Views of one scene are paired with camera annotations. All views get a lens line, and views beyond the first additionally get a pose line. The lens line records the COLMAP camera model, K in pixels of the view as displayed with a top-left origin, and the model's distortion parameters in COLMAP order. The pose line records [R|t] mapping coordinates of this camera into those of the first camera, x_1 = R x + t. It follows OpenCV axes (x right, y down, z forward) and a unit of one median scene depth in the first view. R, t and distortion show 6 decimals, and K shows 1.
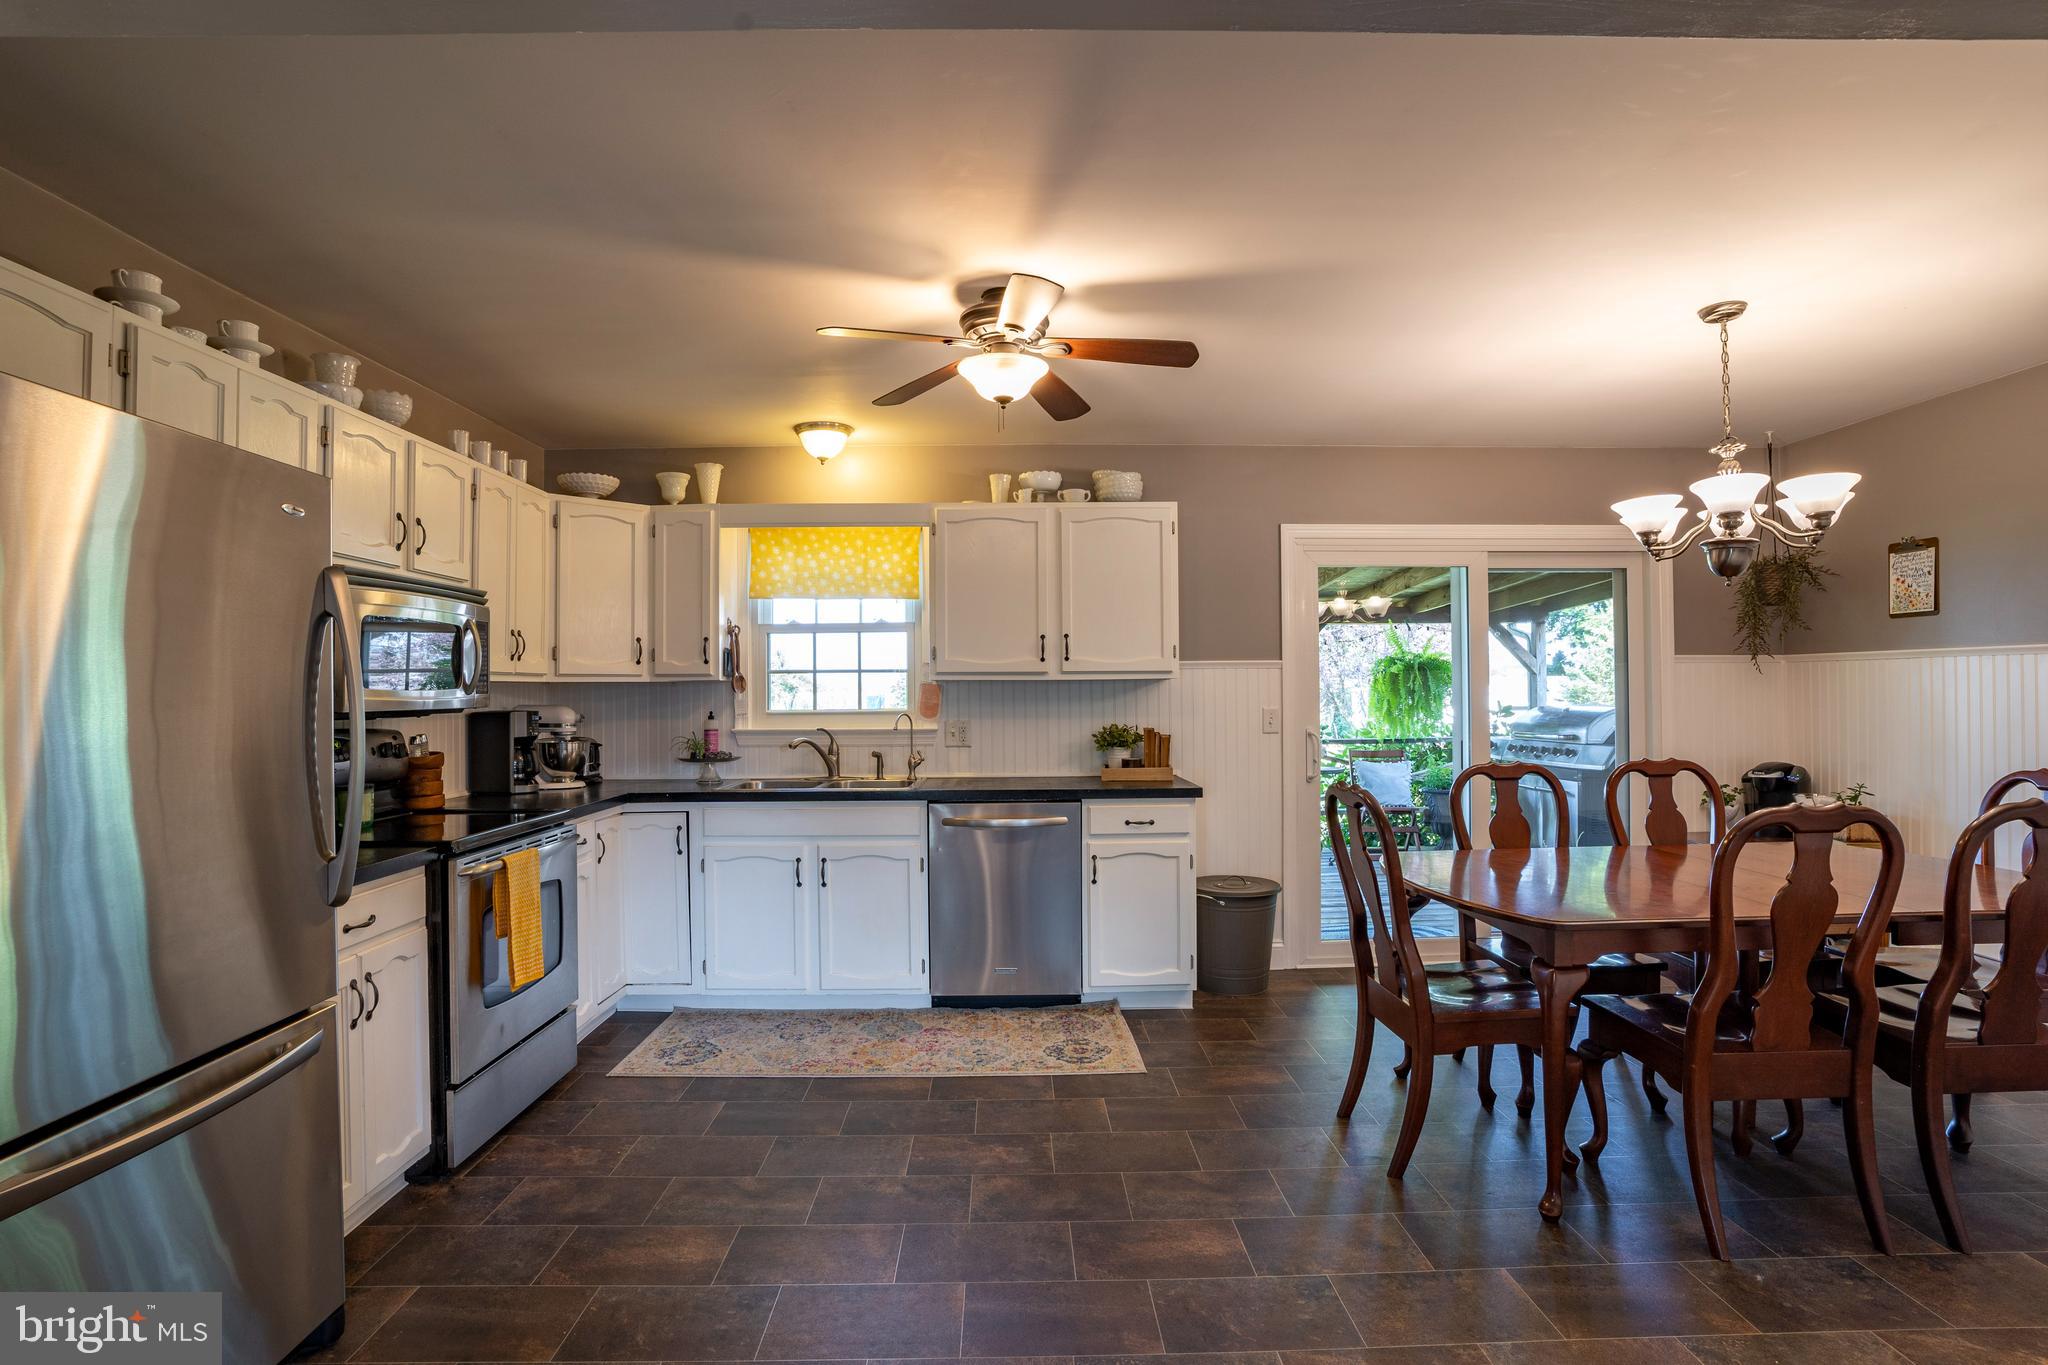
lens RADIAL K [[1018.5, 0, 1006.5], [0, 1018.5, 678.7], [0, 0, 1]] dist [-0.059290, 0.024032]
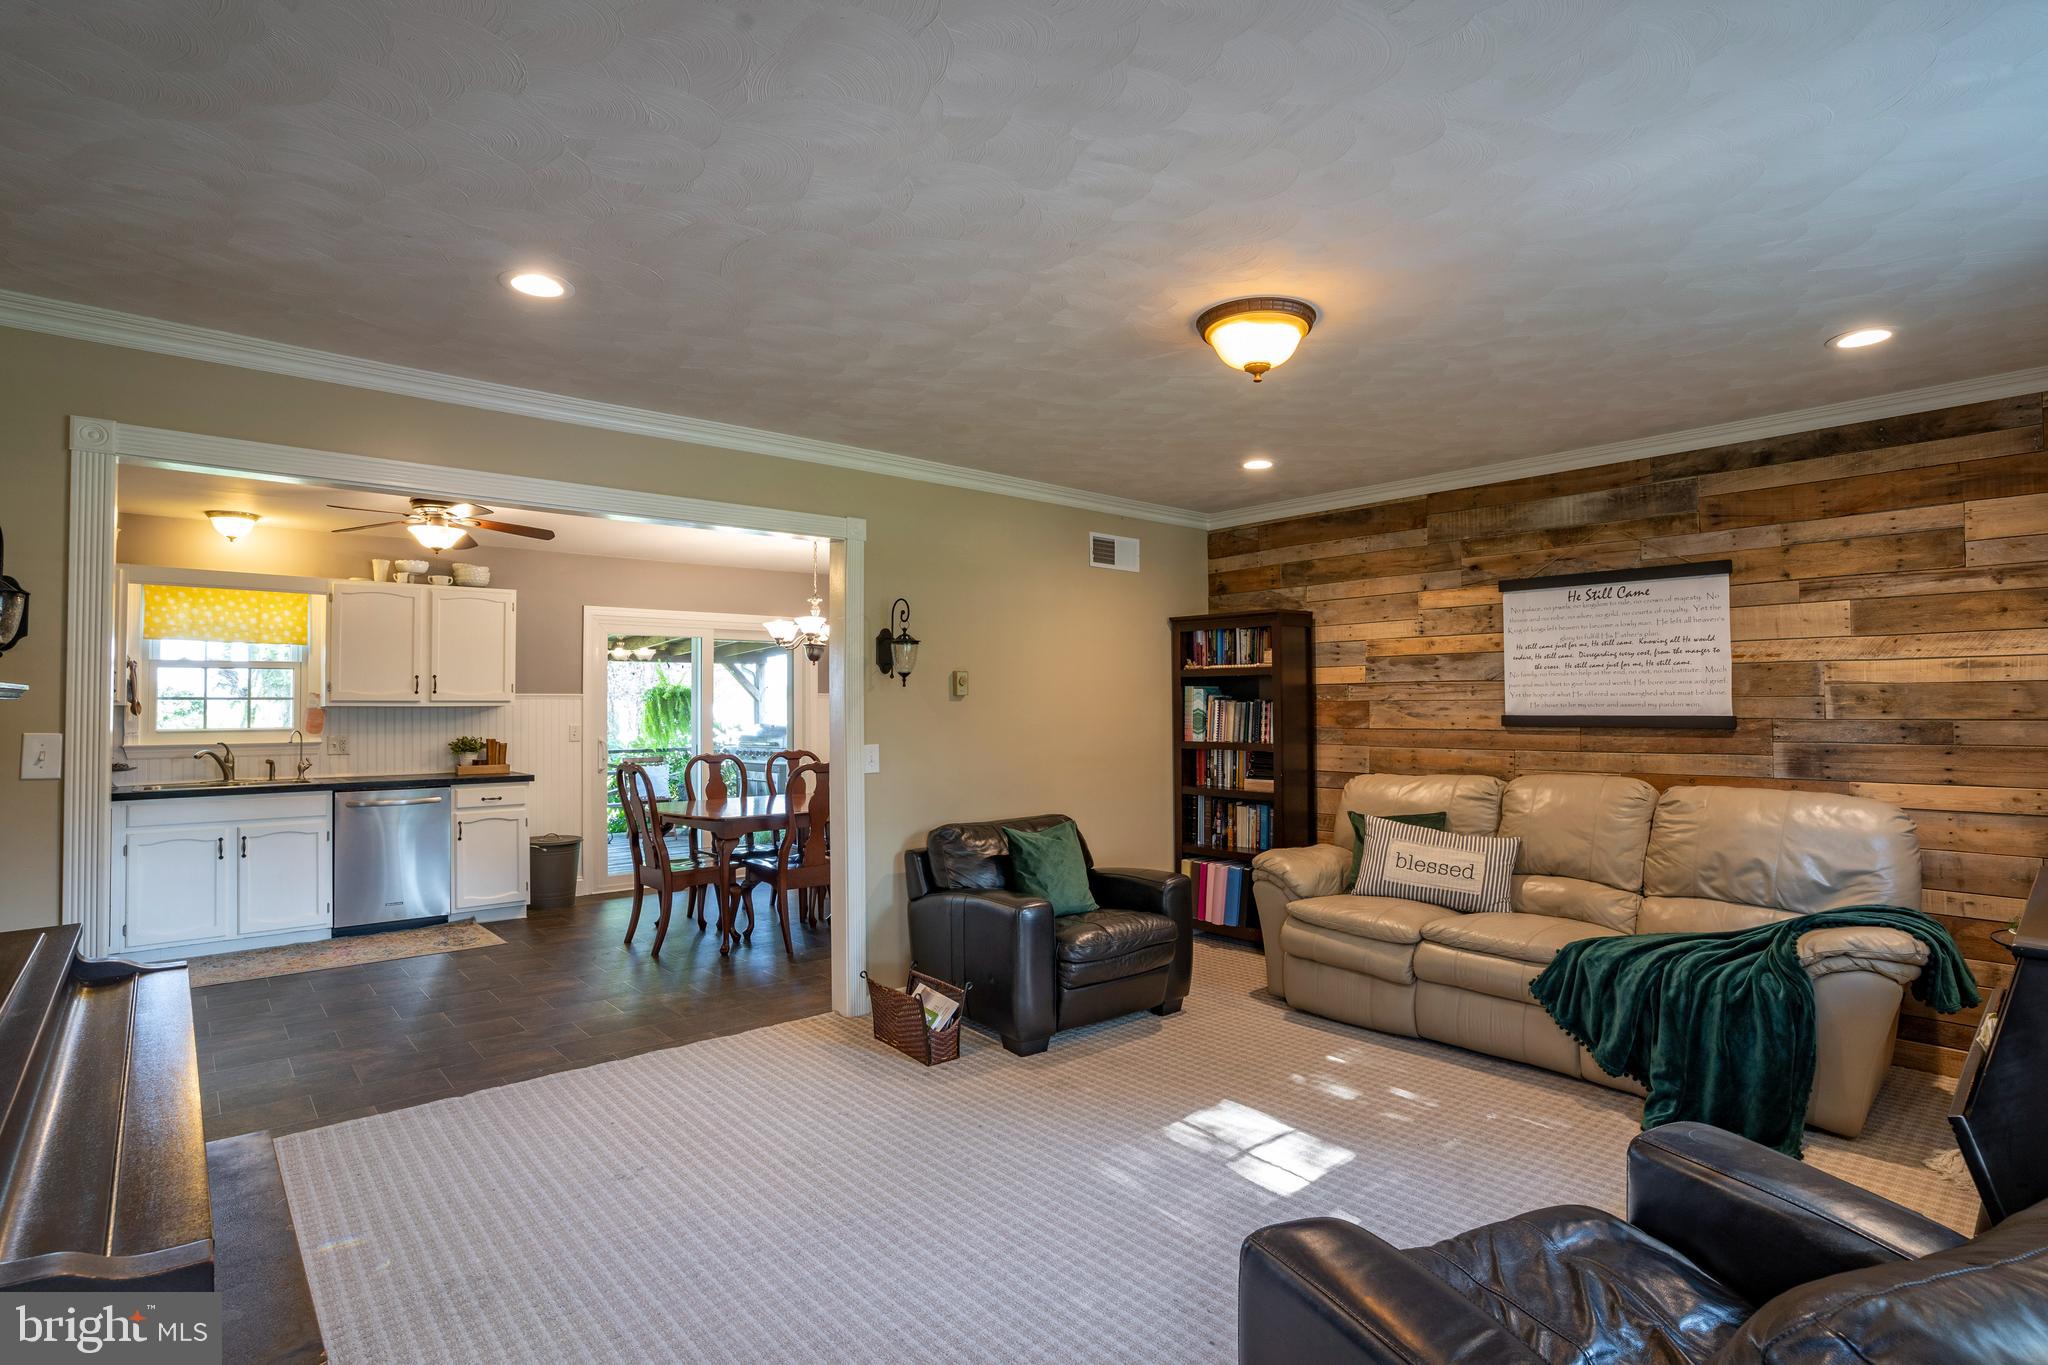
lens RADIAL K [[1018.5, 0, 1034.3], [0, 1018.5, 679.2], [0, 0, 1]] dist [-0.059290, 0.024032]
pose [[0.747426, 0.020418, 0.664031, -0.244229], [-0.008146, 0.999734, -0.021572, -0.013499], [-0.664295, 0.010714, 0.747394, -0.632688]]
